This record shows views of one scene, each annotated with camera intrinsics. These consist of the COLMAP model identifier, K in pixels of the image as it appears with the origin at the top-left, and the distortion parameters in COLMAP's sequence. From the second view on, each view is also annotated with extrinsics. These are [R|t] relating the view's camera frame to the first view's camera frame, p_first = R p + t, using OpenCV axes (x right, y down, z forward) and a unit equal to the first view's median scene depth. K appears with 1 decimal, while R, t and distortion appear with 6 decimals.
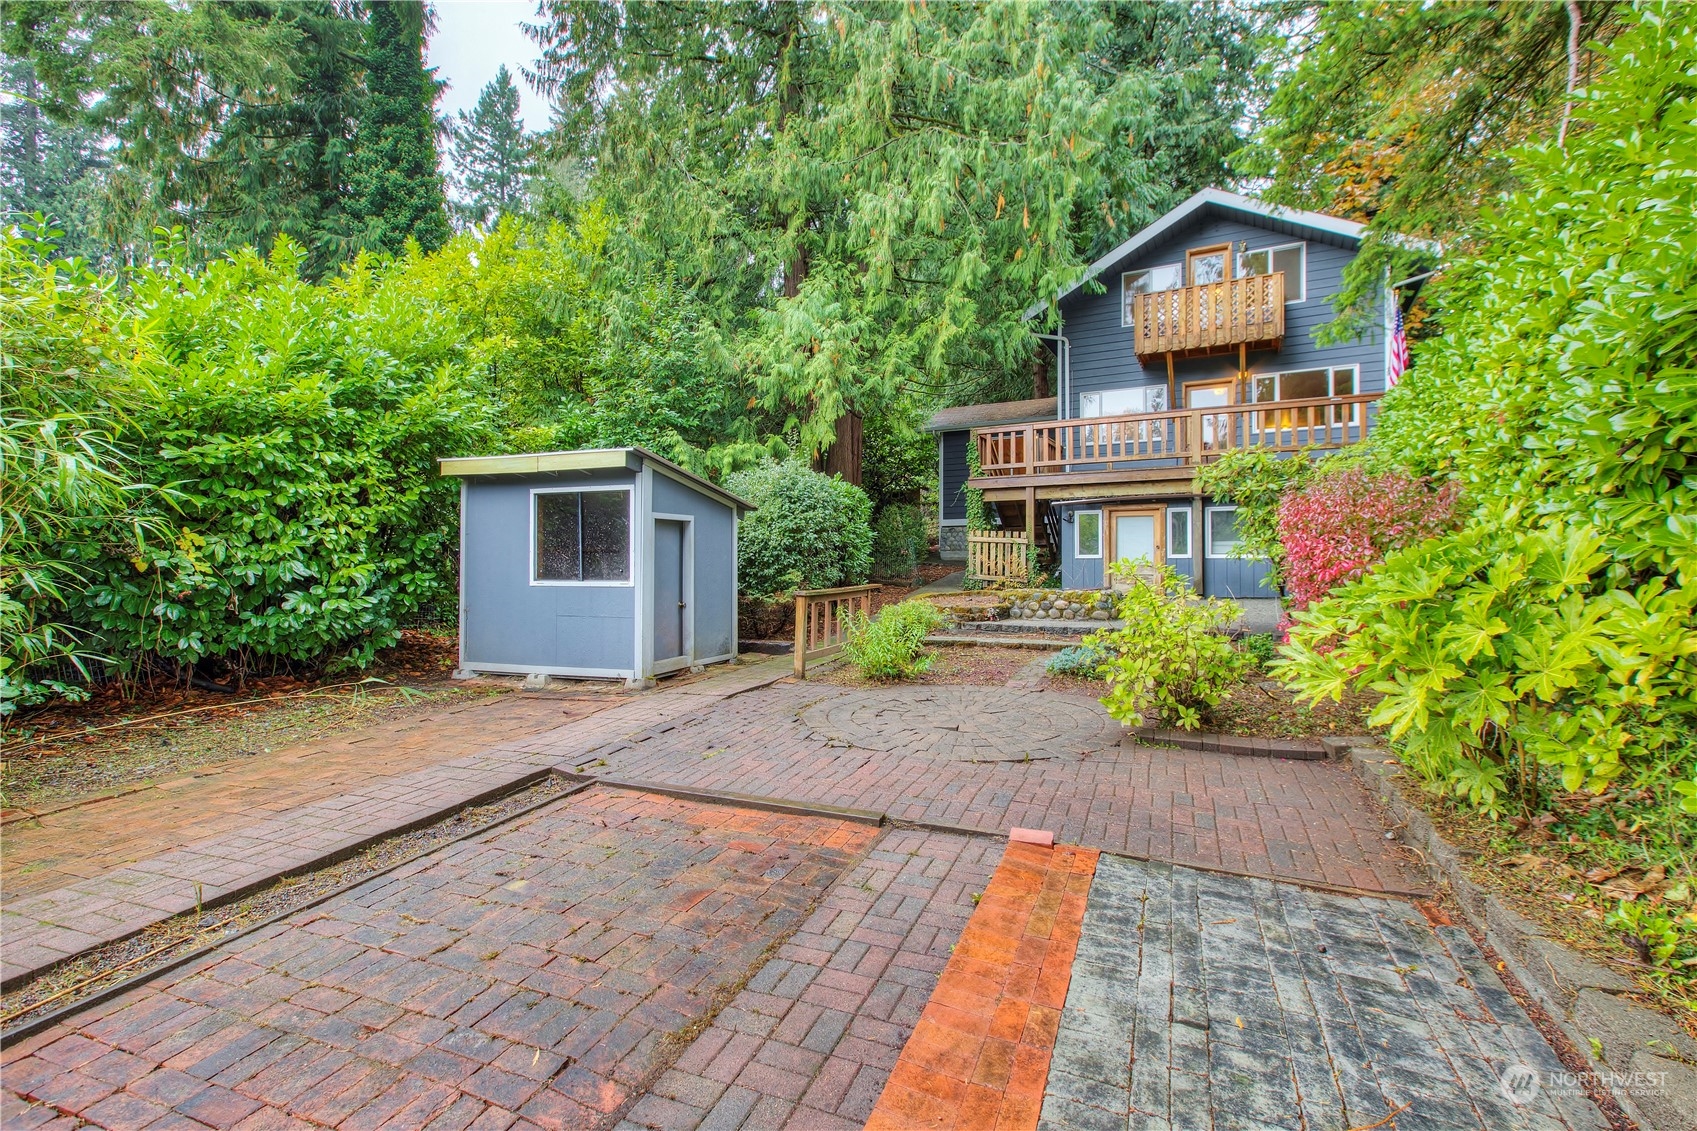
lens RADIAL K [[773.1, 0, 844.1], [0, 773.1, 564.8], [0, 0, 1]] dist [0.022933, 0.000317]
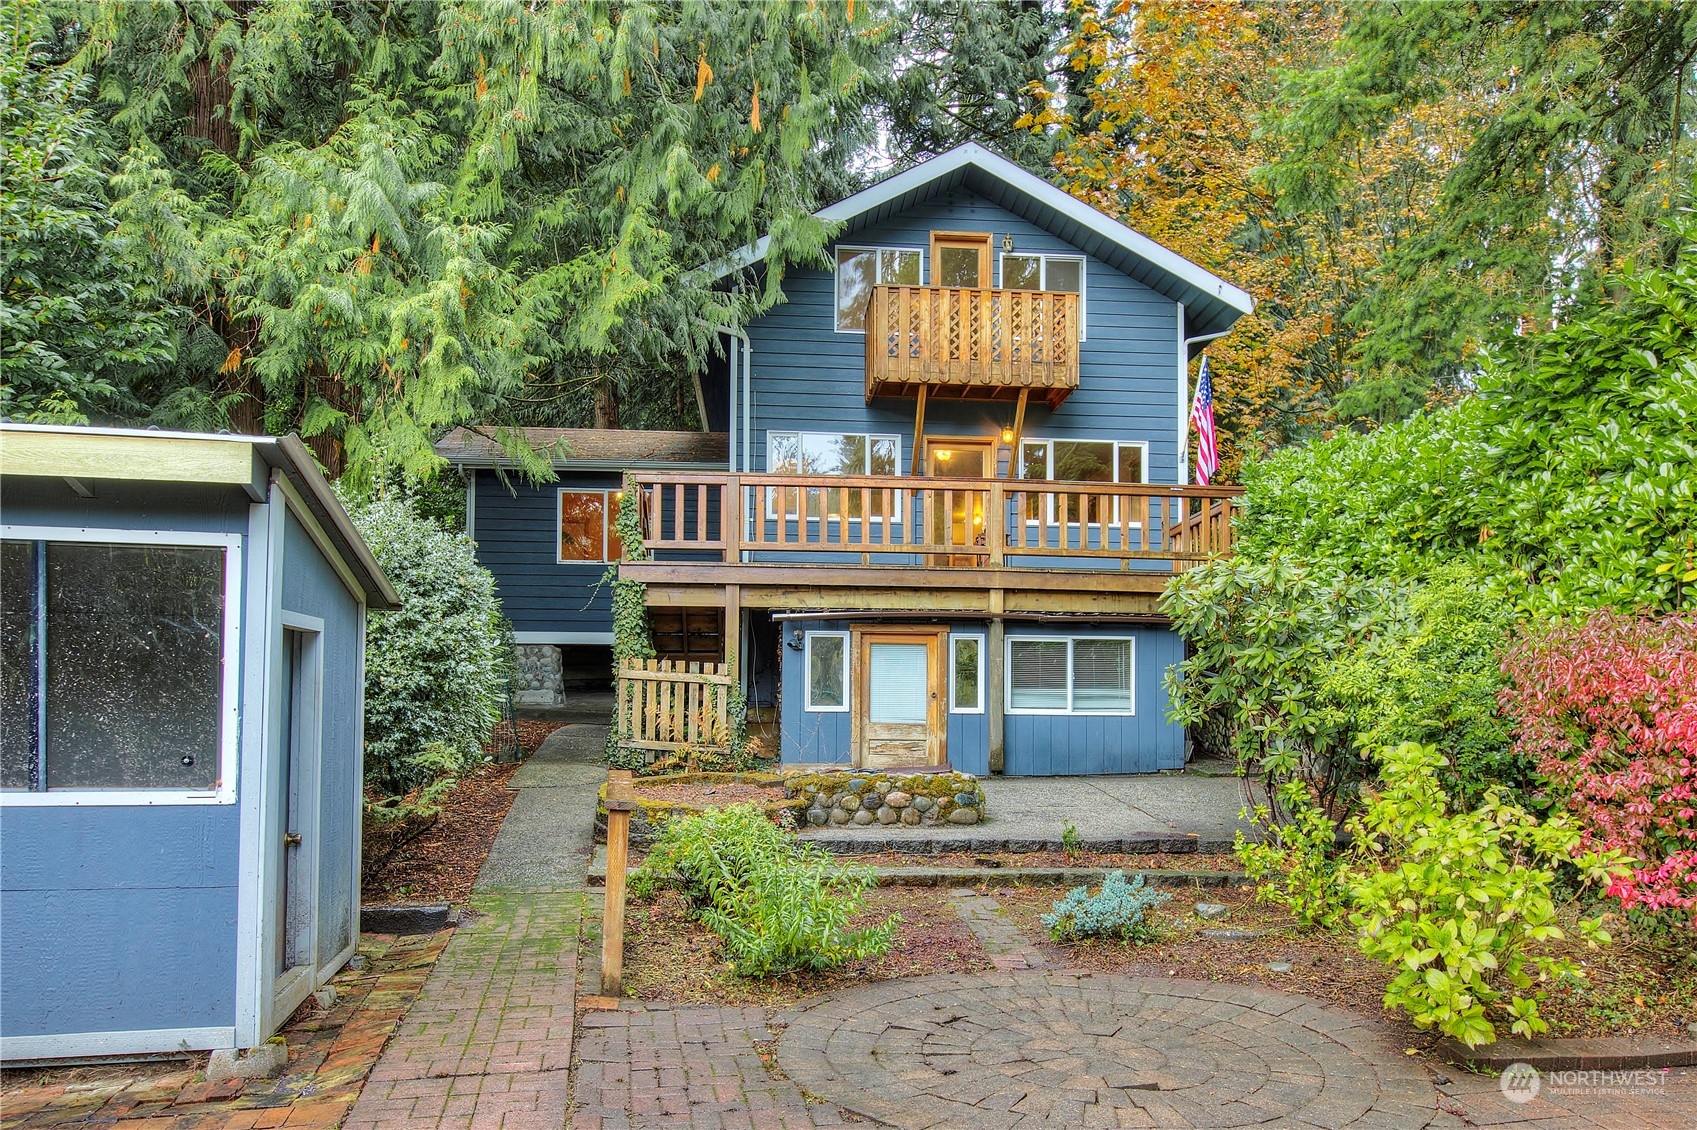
lens RADIAL K [[1277.9, 0, 849.8], [0, 1277.9, 682.6], [0, 0, 1]] dist [0.003121, 0.008554]
pose [[0.841289, 0.019632, 0.540229, -0.192686], [-0.010566, 0.999747, -0.019876, -0.011403], [-0.540482, 0.011013, 0.841284, 0.168975]]
